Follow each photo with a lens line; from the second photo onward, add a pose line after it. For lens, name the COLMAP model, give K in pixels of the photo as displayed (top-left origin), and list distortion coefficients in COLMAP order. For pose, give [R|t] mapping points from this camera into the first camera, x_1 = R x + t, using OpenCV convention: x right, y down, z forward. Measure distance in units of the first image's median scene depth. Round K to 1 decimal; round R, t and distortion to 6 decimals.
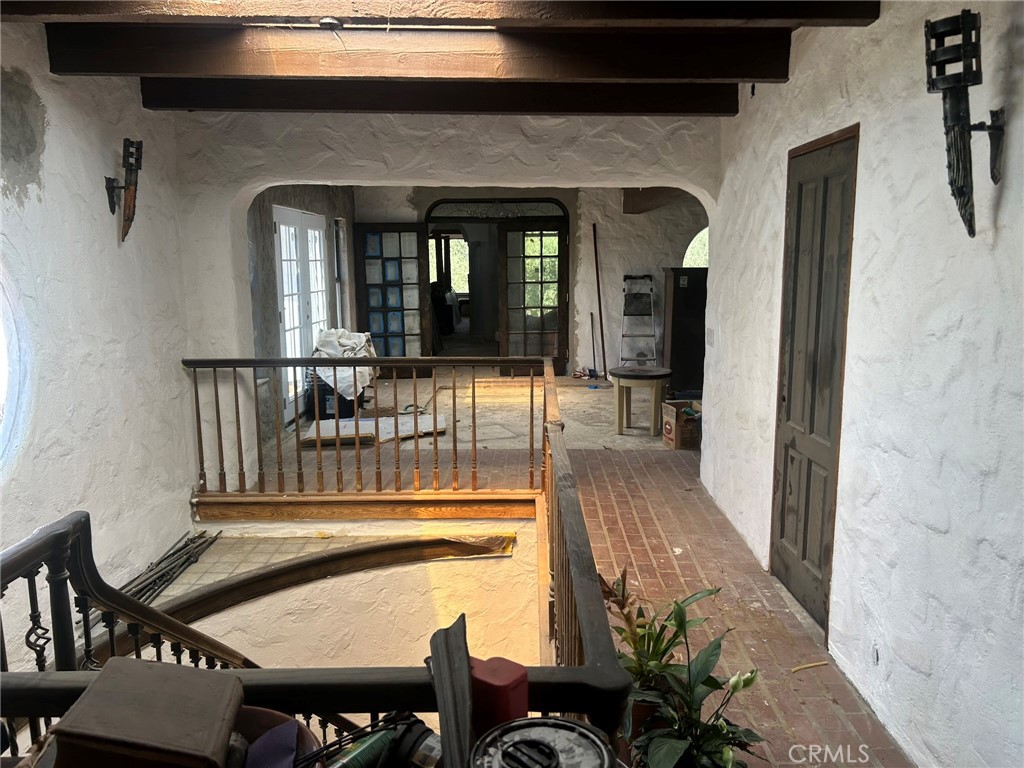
lens RADIAL K [[772.5, 0, 523.1], [0, 772.5, 380.9], [0, 0, 1]] dist [0.047974, -0.061275]
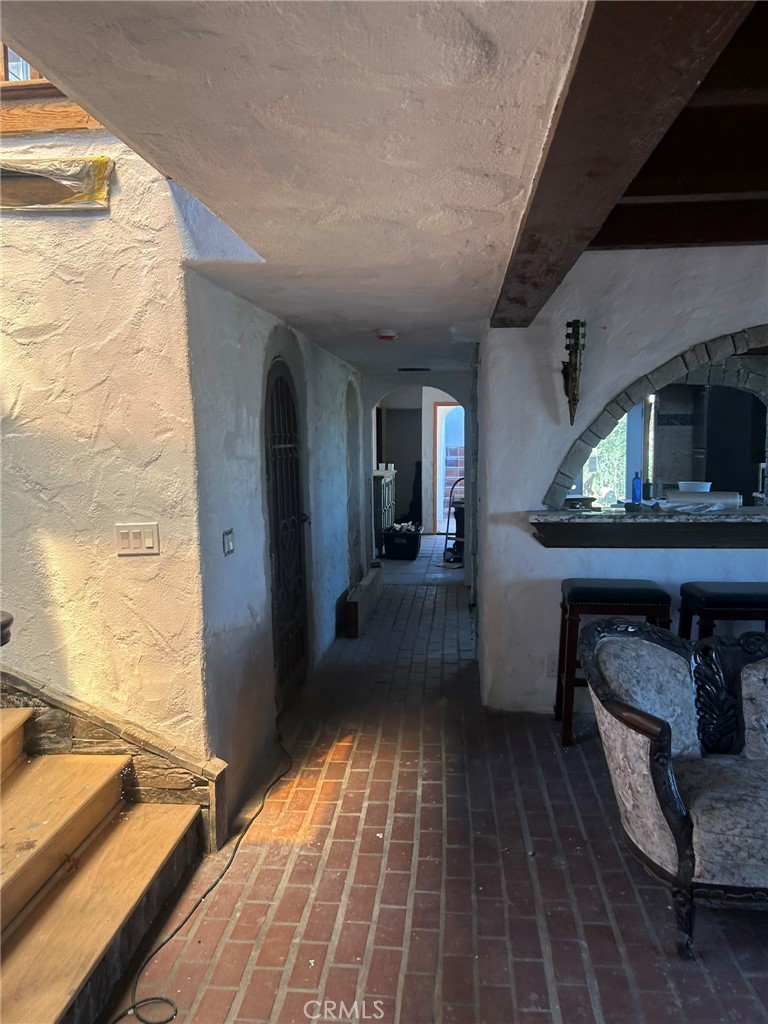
lens RADIAL K [[772.5, 0, 377.7], [0, 772.5, 504.0], [0, 0, 1]] dist [0.047974, -0.061275]
pose [[0.995317, 0.002373, -0.096637, 0.234798], [-0.009063, 0.997586, -0.068852, 0.493335], [0.096240, 0.069405, 0.992935, 0.542585]]
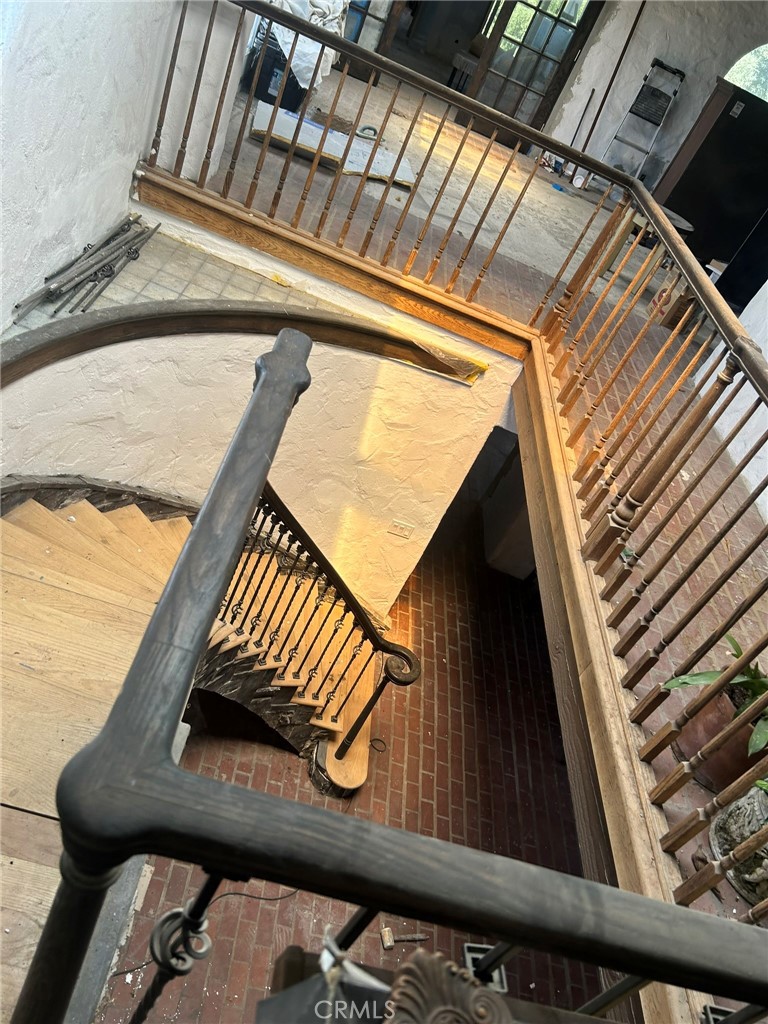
lens RADIAL K [[772.5, 0, 373.2], [0, 772.5, 509.6], [0, 0, 1]] dist [0.047974, -0.061275]
pose [[0.923255, 0.340744, 0.177463, -0.242603], [-0.384149, 0.812275, 0.438906, -0.003252], [0.005406, -0.473394, 0.880834, 0.169773]]
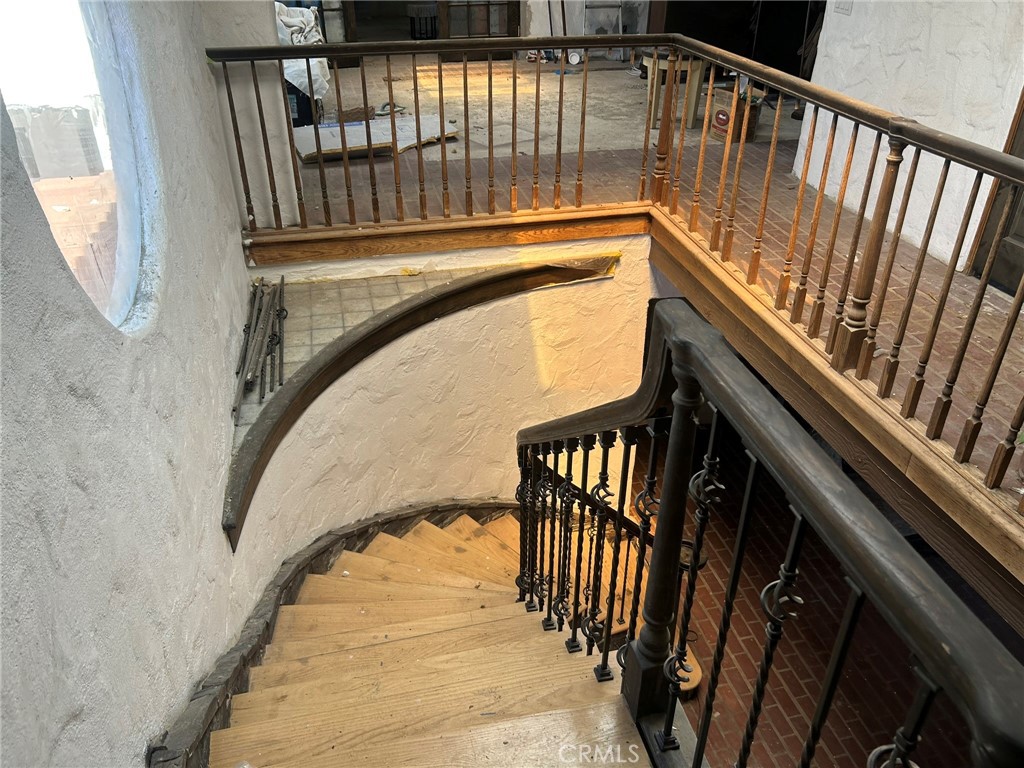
lens RADIAL K [[772.5, 0, 506.4], [0, 772.5, 382.8], [0, 0, 1]] dist [0.047974, -0.061275]
pose [[0.973685, -0.112972, 0.197926, -0.354328], [0.029908, 0.924317, 0.380452, -0.008181], [-0.225927, -0.364521, 0.903372, 0.176374]]
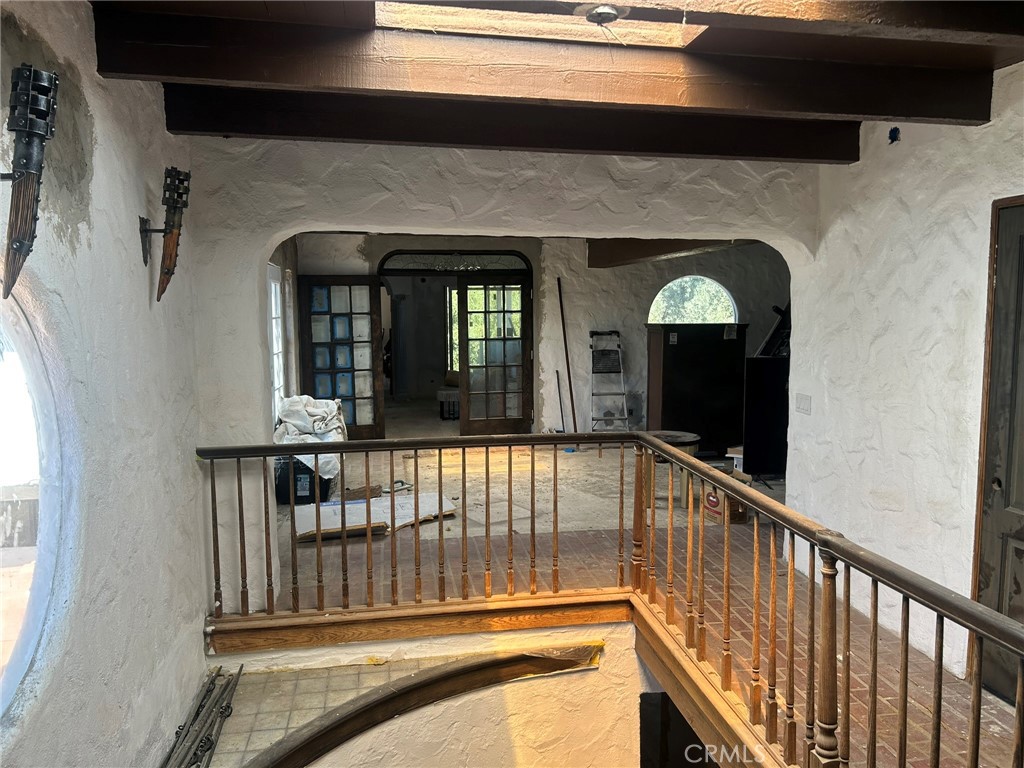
lens RADIAL K [[772.5, 0, 511.1], [0, 772.5, 388.3], [0, 0, 1]] dist [0.047974, -0.061275]
pose [[0.985004, -0.018694, 0.171518, -0.266310], [0.028142, 0.998208, -0.052819, -0.038957], [-0.170223, 0.056853, 0.983764, 0.175770]]
